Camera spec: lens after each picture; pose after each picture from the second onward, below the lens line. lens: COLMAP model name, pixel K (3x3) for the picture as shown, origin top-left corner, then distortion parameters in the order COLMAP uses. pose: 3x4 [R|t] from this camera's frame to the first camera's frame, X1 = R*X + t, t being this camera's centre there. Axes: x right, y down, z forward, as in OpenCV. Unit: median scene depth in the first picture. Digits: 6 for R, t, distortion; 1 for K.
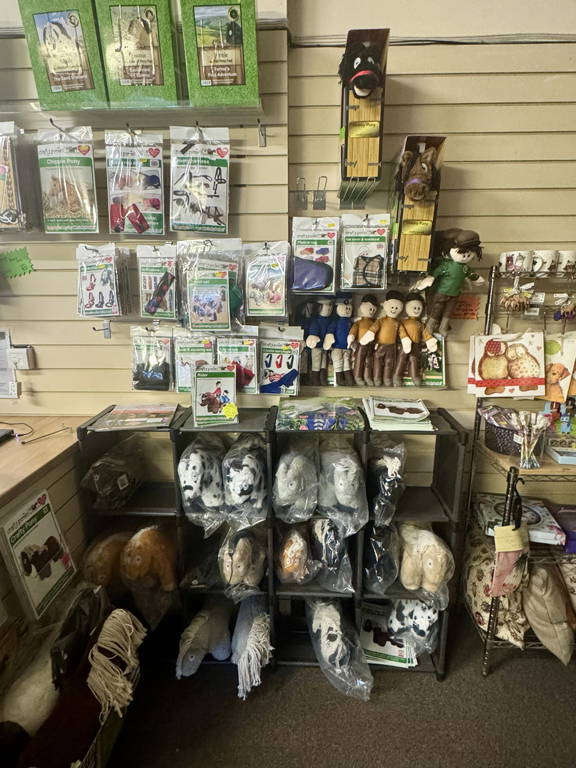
lens RADIAL K [[436.9, 0, 288.0], [0, 436.9, 384.0], [0, 0, 1]] dist [-0.000452, -0.000329]
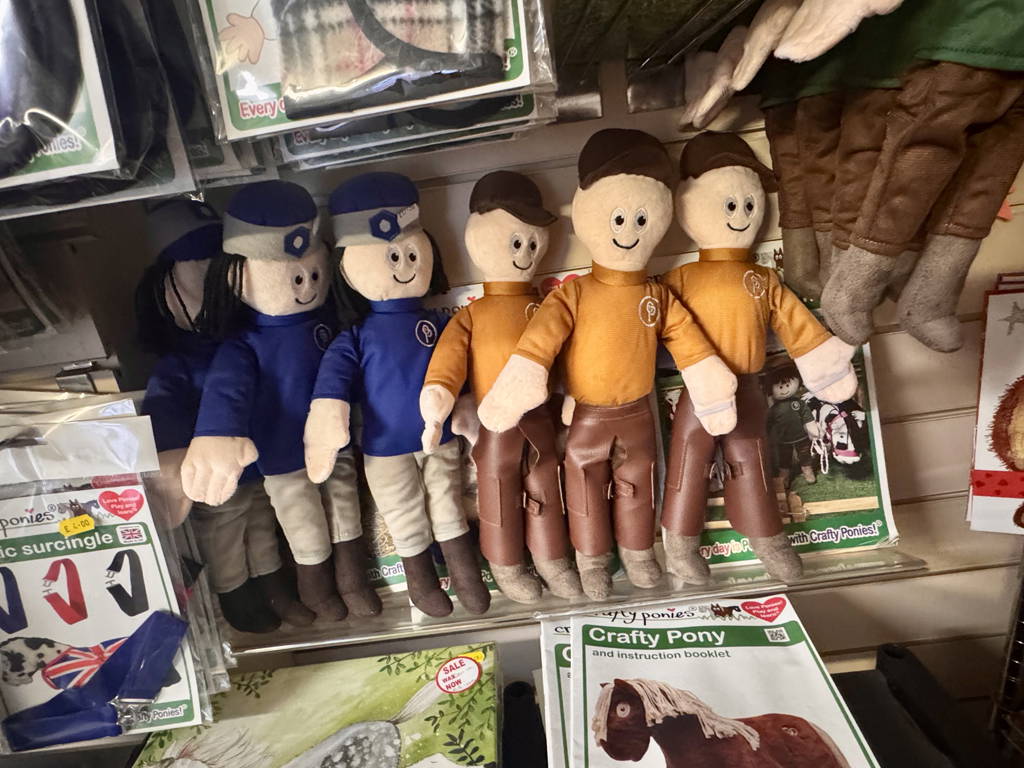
lens RADIAL K [[582.5, 0, 506.5], [0, 582.5, 387.7], [0, 0, 1]] dist [-0.000452, -0.000329]
pose [[0.989769, -0.142635, -0.003424, 0.174912], [0.142343, 0.985542, 0.091901, -0.128896], [-0.009733, -0.091449, 0.995762, 0.716925]]
